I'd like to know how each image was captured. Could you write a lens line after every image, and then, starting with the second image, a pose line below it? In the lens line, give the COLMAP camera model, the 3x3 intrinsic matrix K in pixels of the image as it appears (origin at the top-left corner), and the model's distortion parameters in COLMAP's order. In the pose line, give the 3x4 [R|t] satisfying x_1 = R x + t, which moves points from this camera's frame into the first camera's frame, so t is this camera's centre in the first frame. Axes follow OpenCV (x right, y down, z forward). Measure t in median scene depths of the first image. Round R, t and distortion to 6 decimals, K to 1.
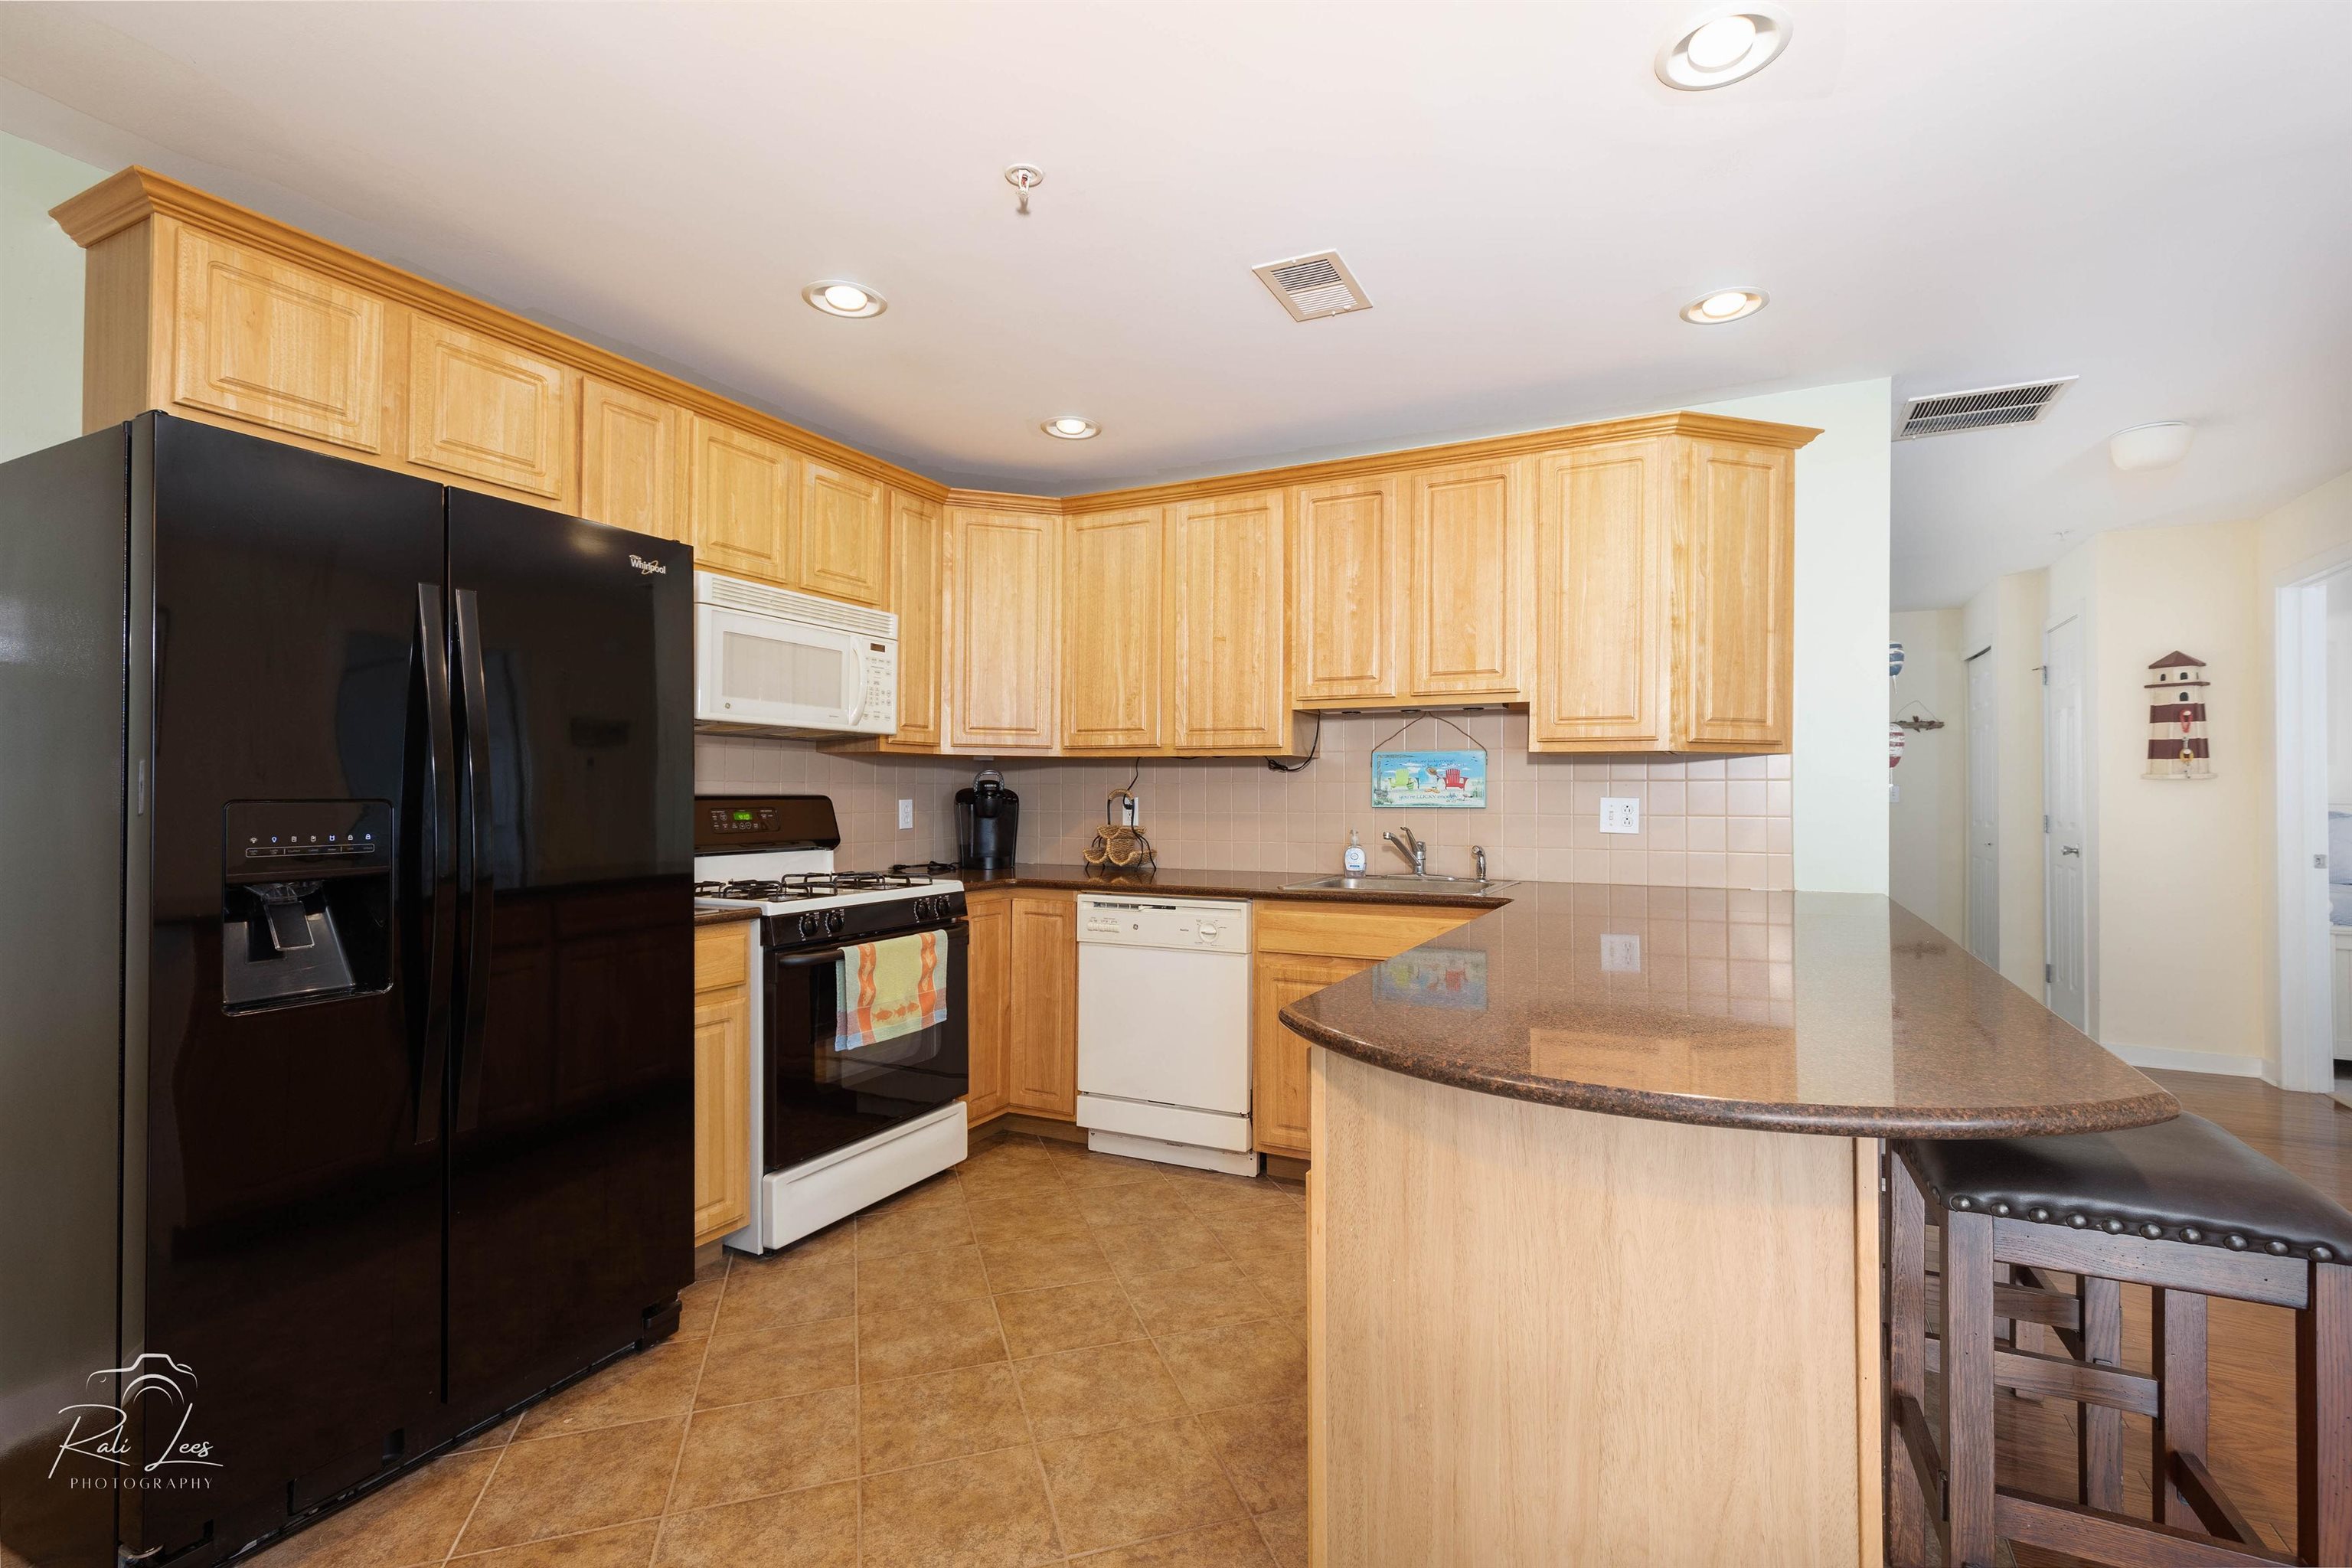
lens RADIAL K [[1059.9, 0, 1214.4], [0, 1059.9, 781.0], [0, 0, 1]] dist [0.001224, 0.000166]
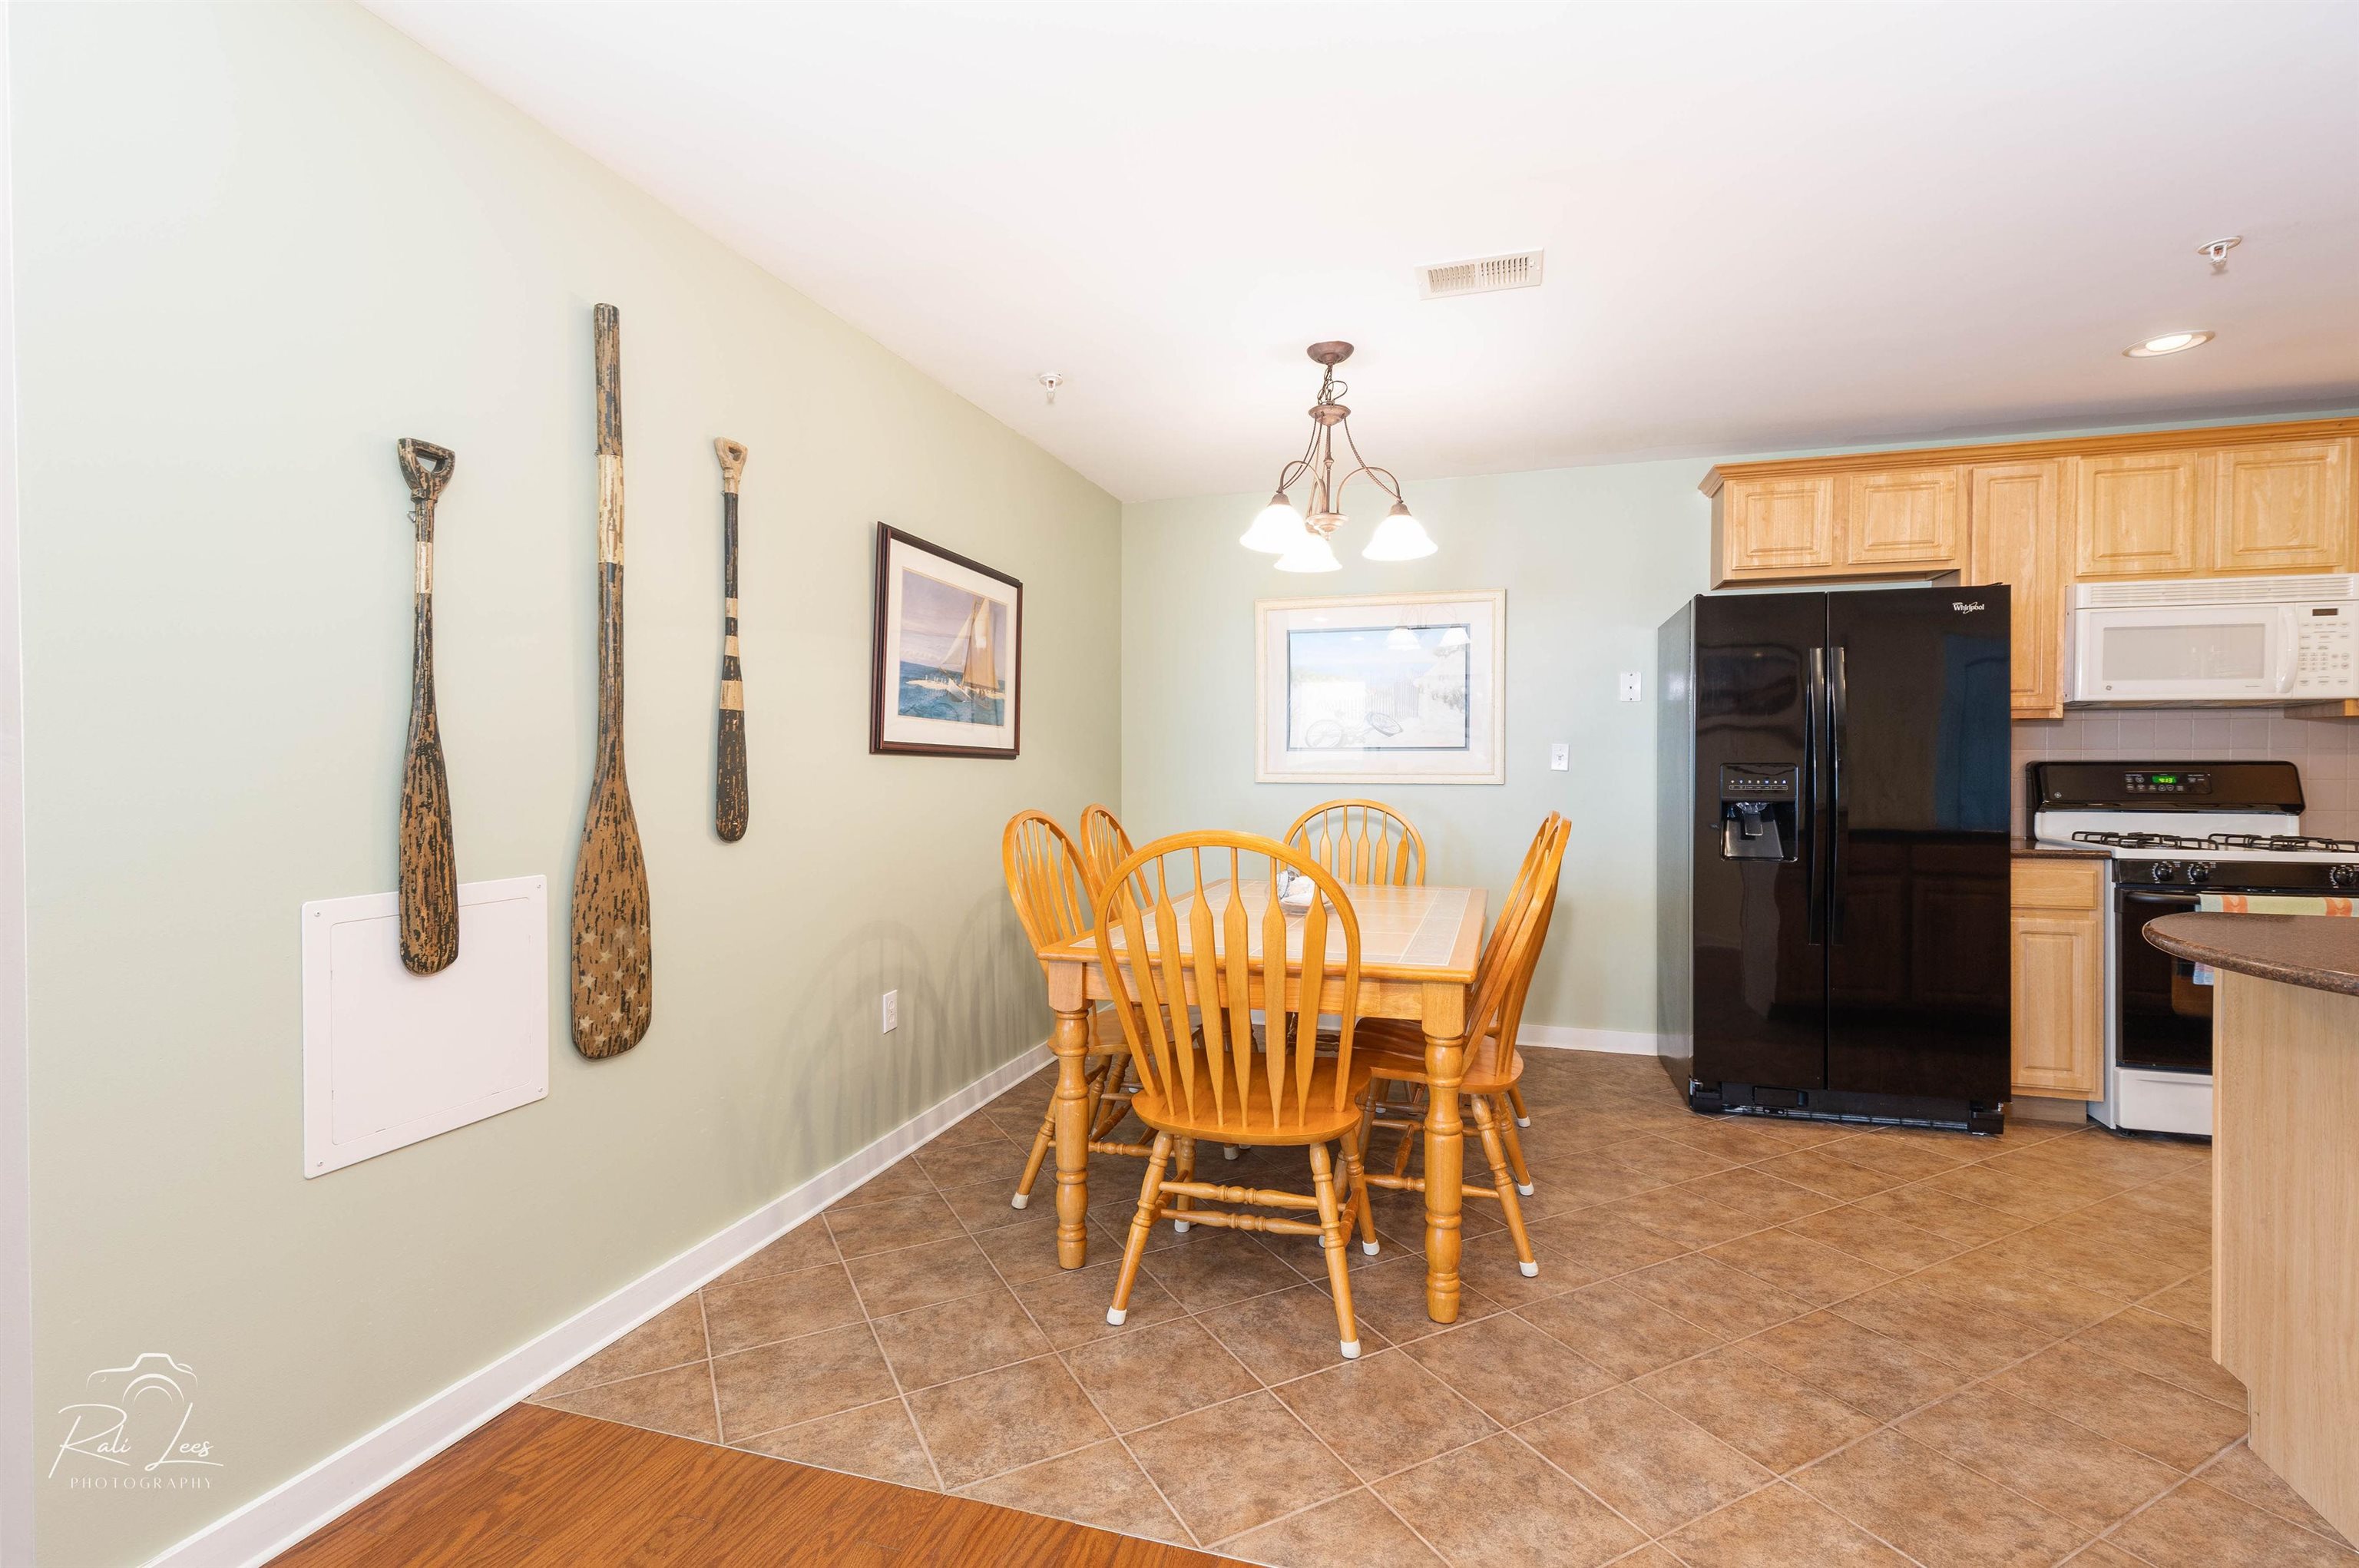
lens RADIAL K [[1064.4, 0, 1174.3], [0, 1064.4, 775.3], [0, 0, 1]] dist [0.003248, 0.000029]
pose [[0.151846, 0.010627, -0.988347, 0.545969], [0.013240, 0.999831, 0.012785, -0.000105], [0.988315, -0.015027, 0.151680, -0.234300]]
